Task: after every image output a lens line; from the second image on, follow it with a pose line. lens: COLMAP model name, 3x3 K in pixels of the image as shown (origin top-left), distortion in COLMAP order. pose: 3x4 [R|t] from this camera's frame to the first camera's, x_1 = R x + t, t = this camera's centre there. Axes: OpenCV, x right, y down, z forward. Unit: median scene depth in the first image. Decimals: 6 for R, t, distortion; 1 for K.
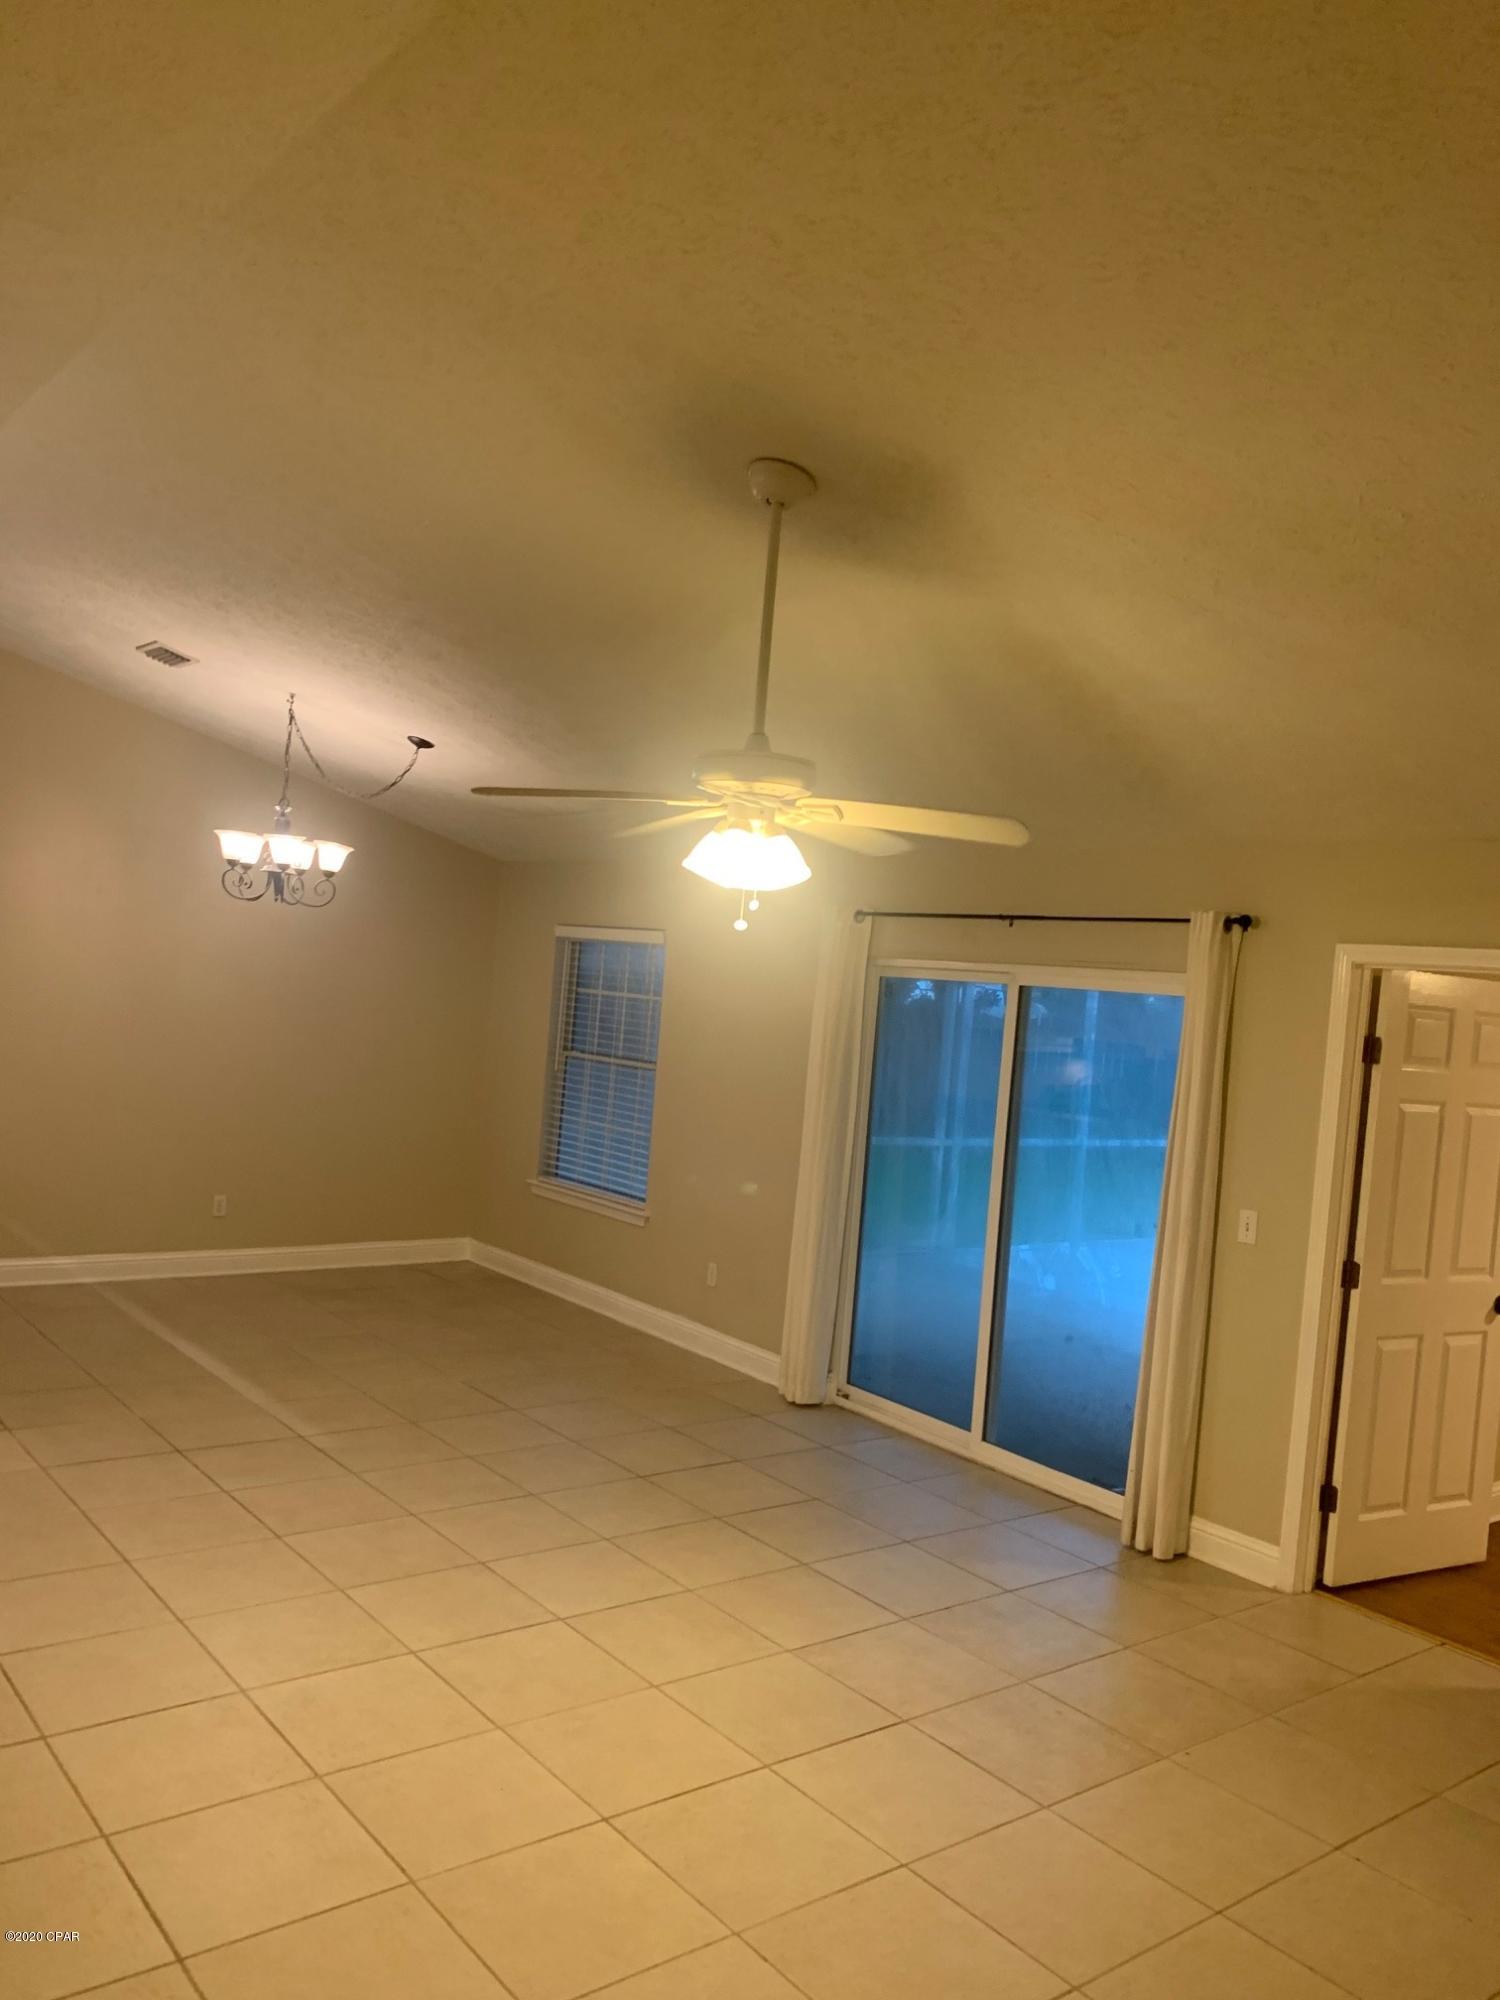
lens RADIAL K [[1516.6, 0, 749.1], [0, 1516.6, 1016.2], [0, 0, 1]] dist [0.014975, -0.014464]
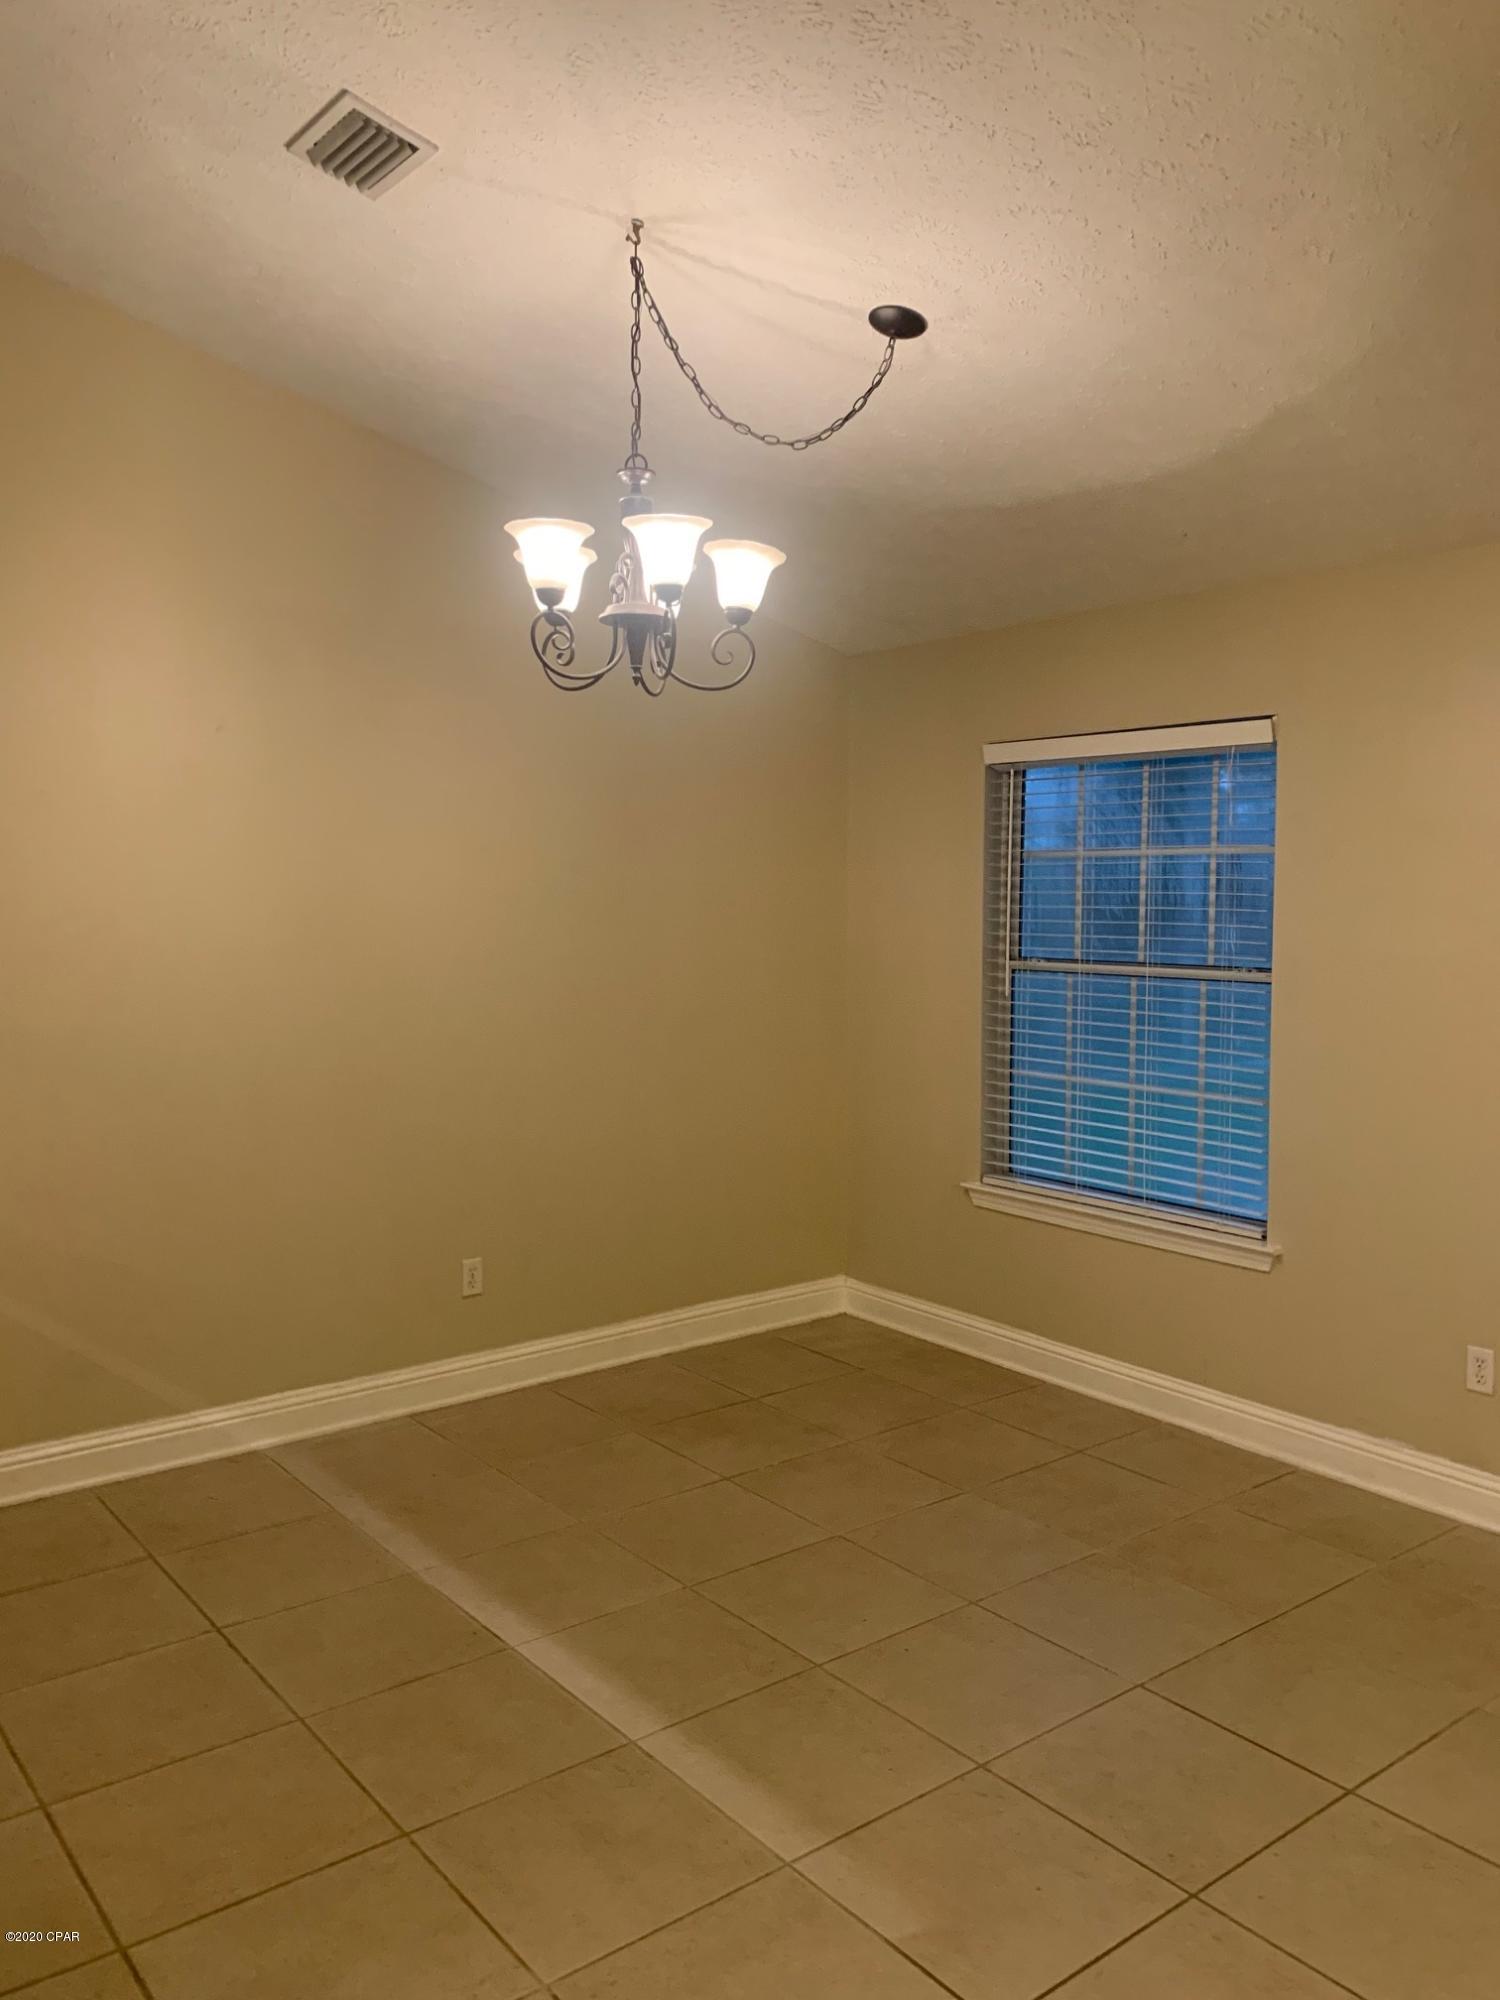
lens RADIAL K [[1516.6, 0, 747.2], [0, 1516.6, 985.9], [0, 0, 1]] dist [0.014975, -0.014464]
pose [[0.997181, -0.074082, -0.011925, -0.241427], [0.074552, 0.996177, 0.045528, -0.001480], [0.008507, -0.046288, 0.998892, 0.461896]]
